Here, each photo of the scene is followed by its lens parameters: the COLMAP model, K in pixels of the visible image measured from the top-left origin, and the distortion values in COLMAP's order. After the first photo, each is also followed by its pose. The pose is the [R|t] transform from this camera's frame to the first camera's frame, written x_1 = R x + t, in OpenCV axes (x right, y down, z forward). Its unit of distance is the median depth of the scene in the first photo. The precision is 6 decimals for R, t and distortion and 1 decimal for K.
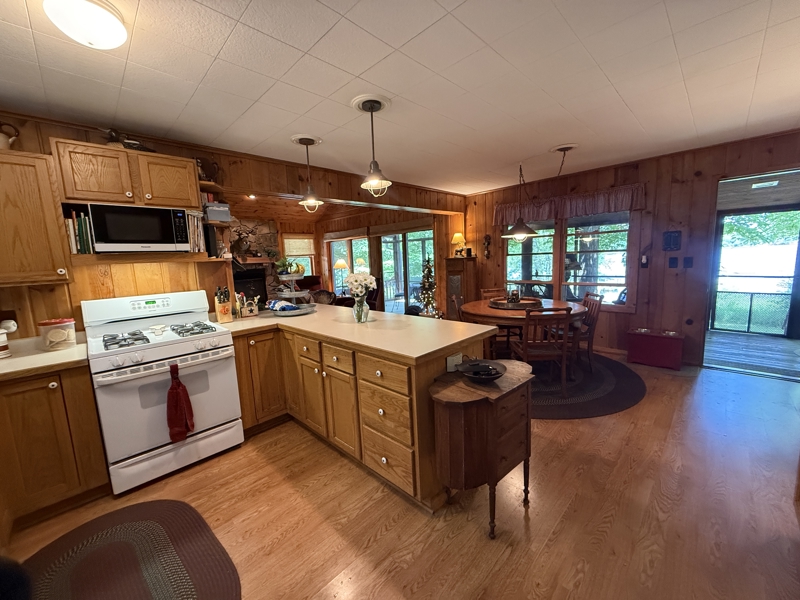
lens RADIAL K [[318.6, 0, 397.0], [0, 318.6, 300.8], [0, 0, 1]] dist [-0.000334, -0.000120]
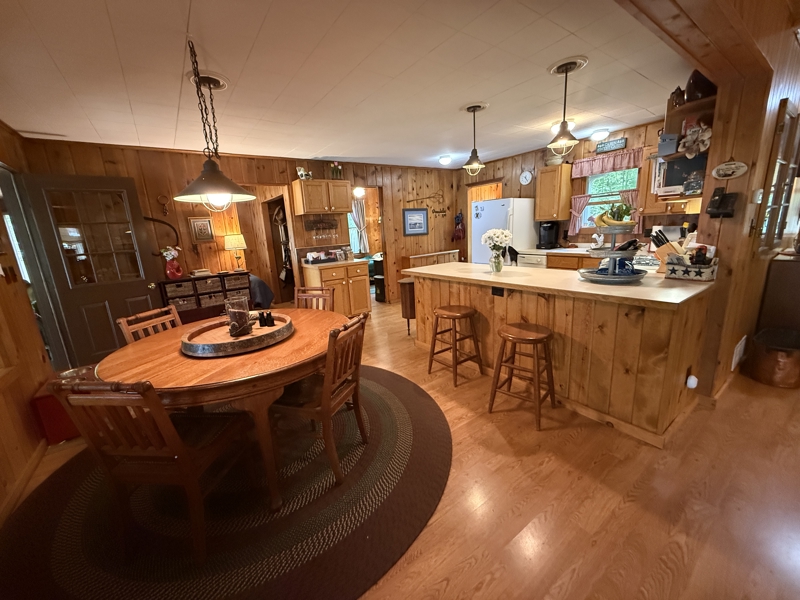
lens RADIAL K [[318.6, 0, 397.0], [0, 318.6, 300.8], [0, 0, 1]] dist [-0.000334, -0.000120]
pose [[-0.982844, 0.066524, 0.172024, 0.019648], [0.122558, 0.932555, 0.339589, -0.094983], [-0.137831, 0.354846, -0.924709, 0.735780]]
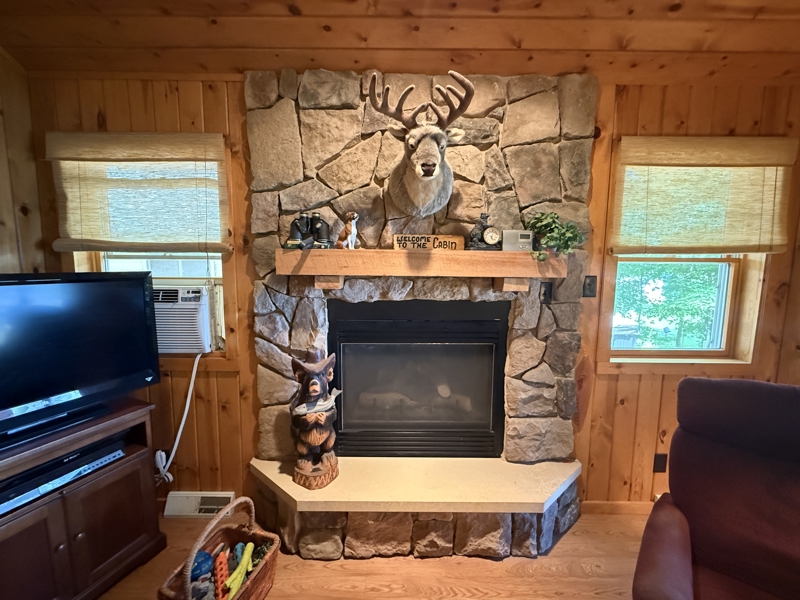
lens RADIAL K [[318.6, 0, 397.0], [0, 318.6, 300.8], [0, 0, 1]] dist [-0.000334, -0.000120]
pose [[0.711677, 0.124098, -0.691459, -0.344860], [-0.133271, 0.990249, 0.040555, -0.109515], [0.689750, 0.063289, 0.721276, 0.852864]]
